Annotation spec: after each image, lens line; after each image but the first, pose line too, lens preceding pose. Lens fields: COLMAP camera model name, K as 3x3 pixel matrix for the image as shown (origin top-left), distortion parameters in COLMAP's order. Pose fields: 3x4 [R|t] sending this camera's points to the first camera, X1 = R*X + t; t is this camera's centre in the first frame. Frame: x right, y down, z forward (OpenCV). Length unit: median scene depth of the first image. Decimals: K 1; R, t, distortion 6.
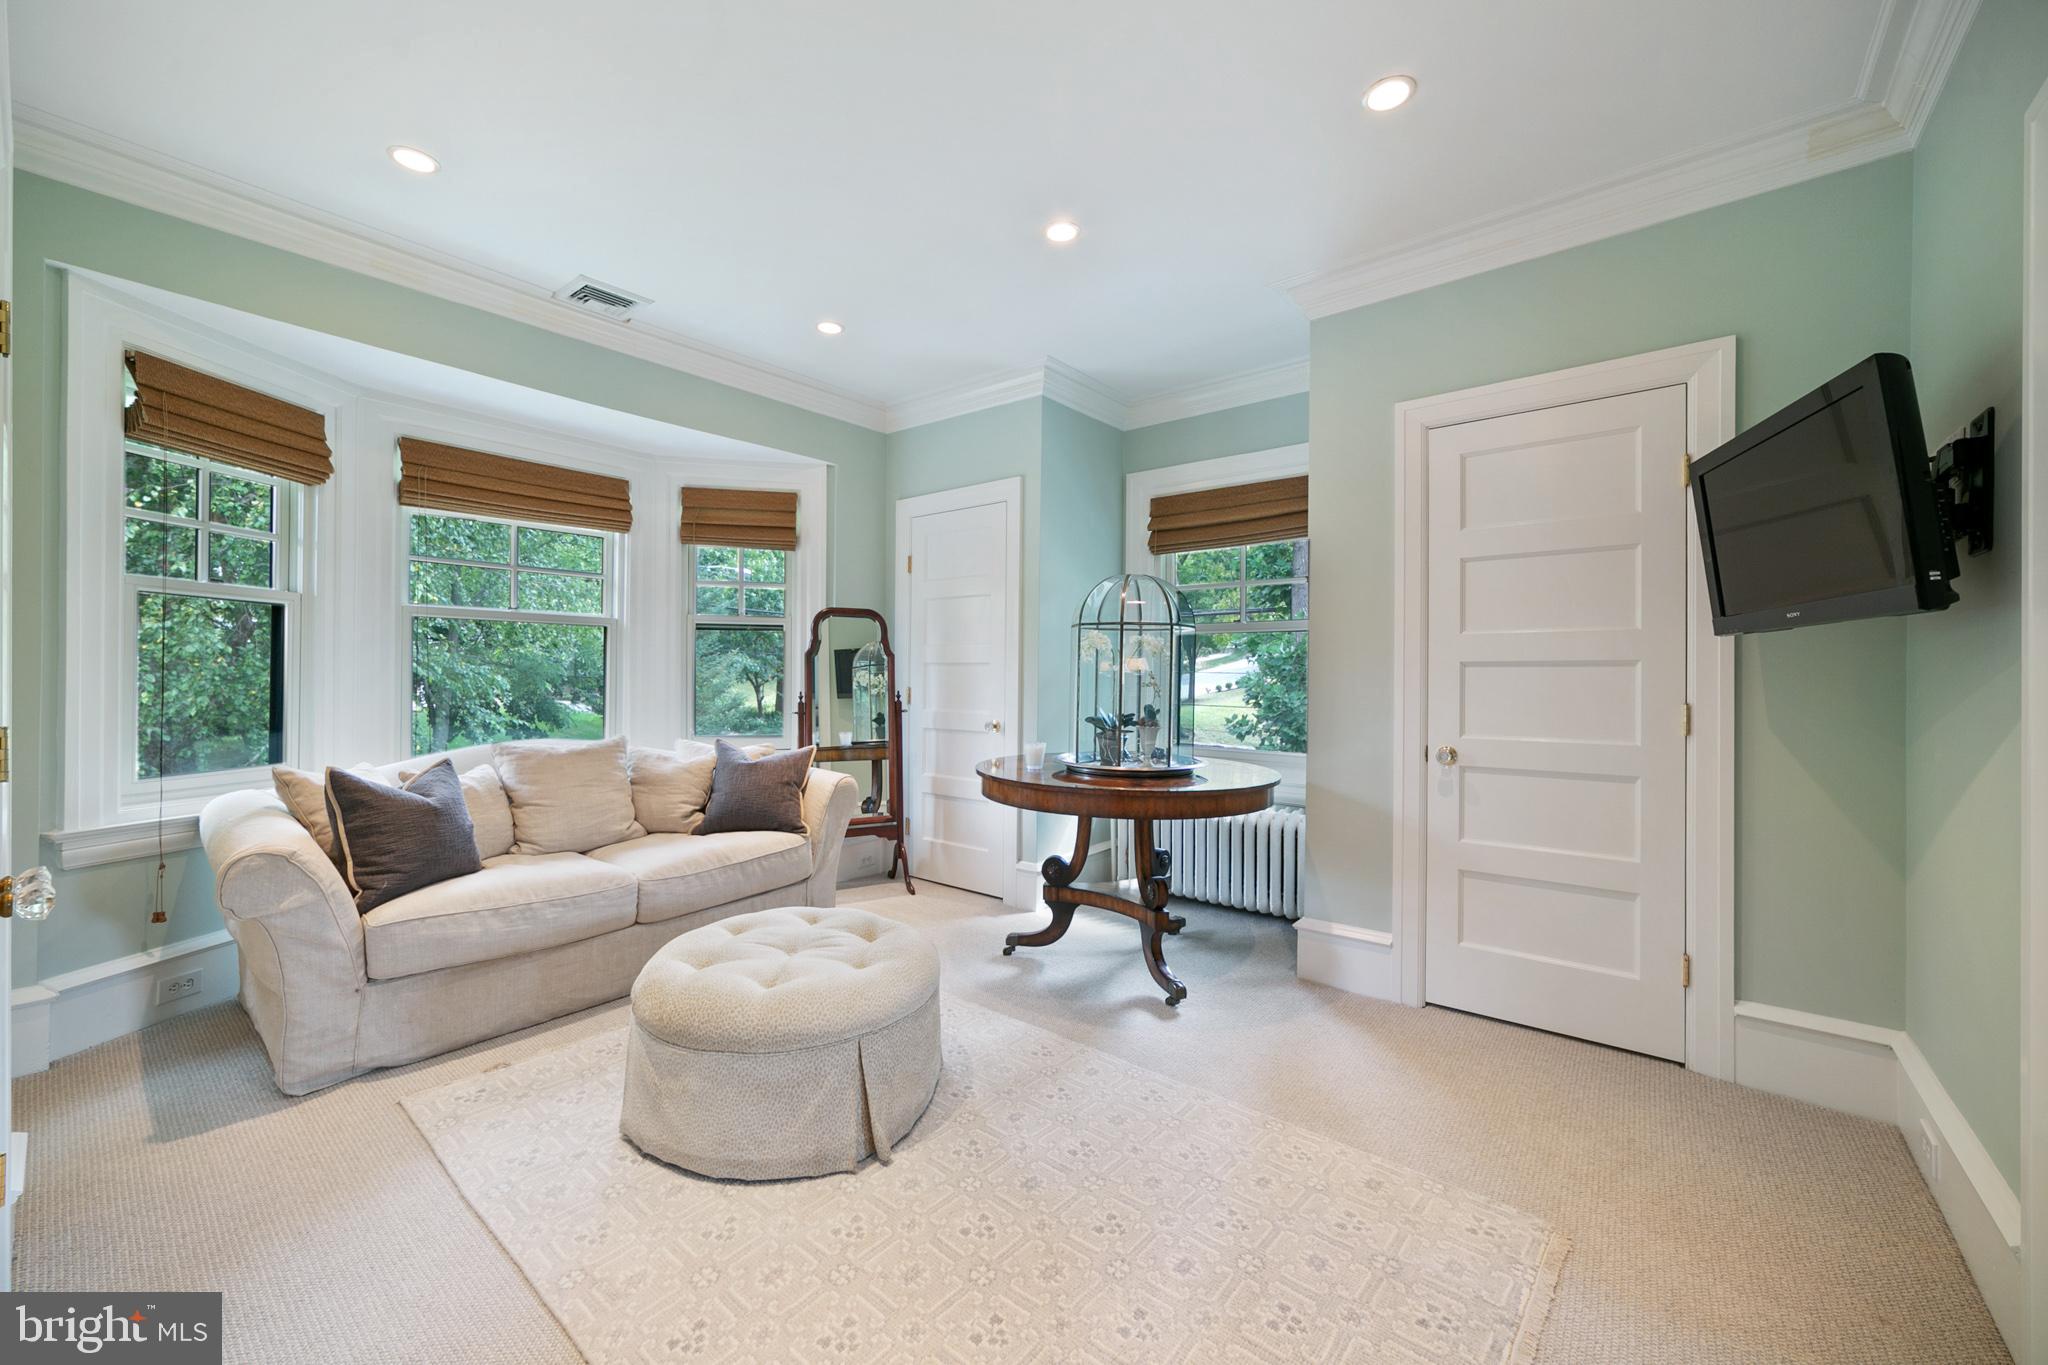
lens RADIAL K [[783.9, 0, 1023.0], [0, 783.9, 678.7], [0, 0, 1]] dist [-0.003104, 0.000041]
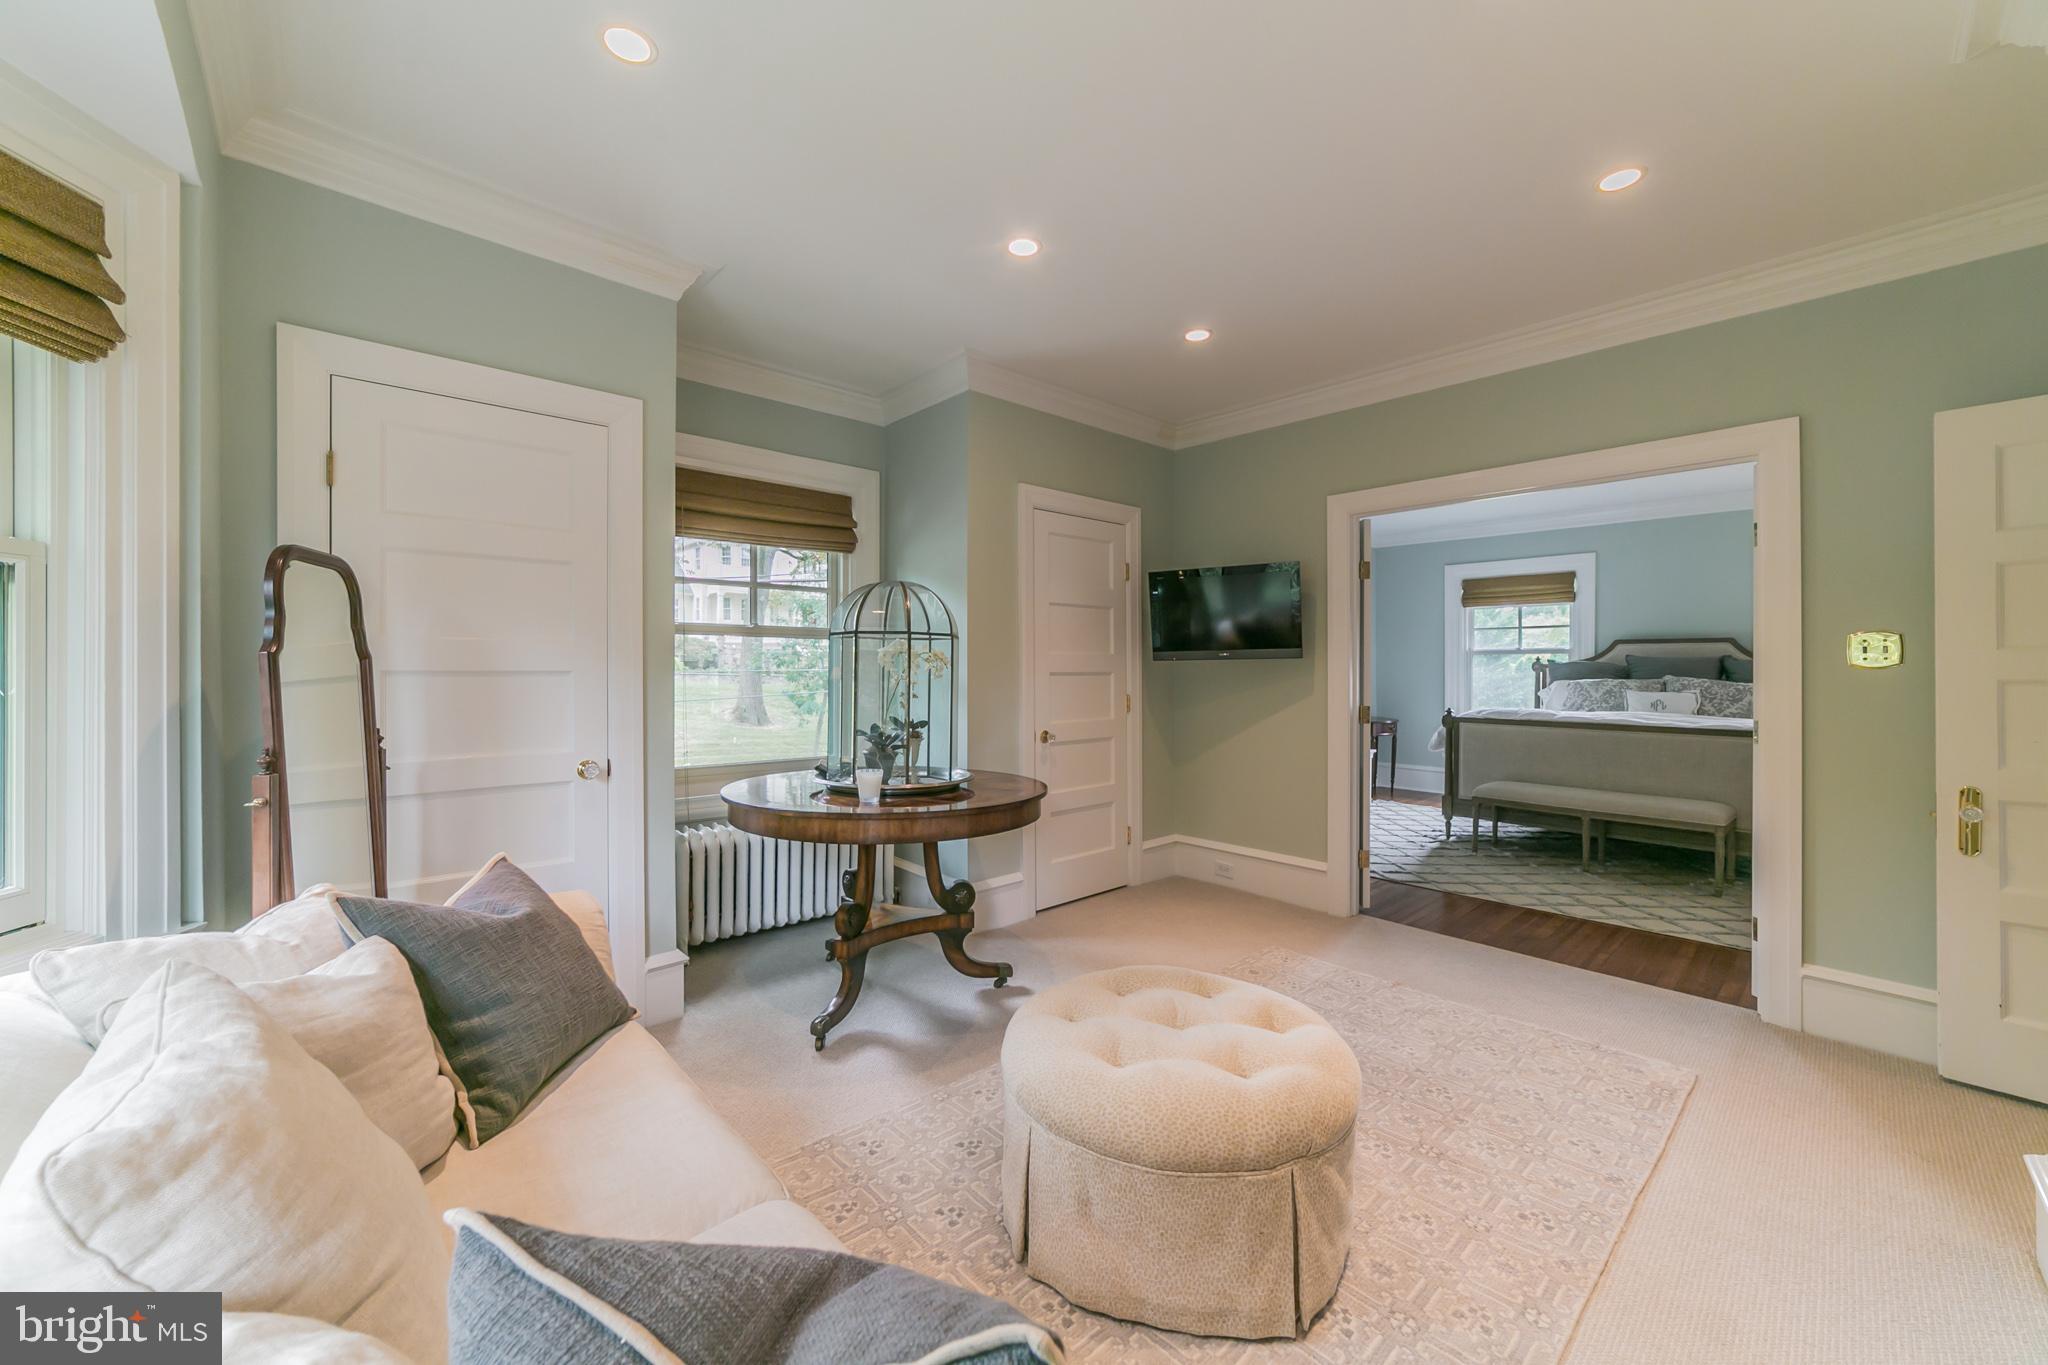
lens RADIAL K [[783.9, 0, 1023.0], [0, 783.9, 670.4], [0, 0, 1]] dist [-0.003104, 0.000041]
pose [[0.141437, -0.003279, 0.989942, -0.883324], [0.005416, 0.999982, 0.002539, -0.028542], [-0.989932, 0.005003, 0.141452, 0.806591]]
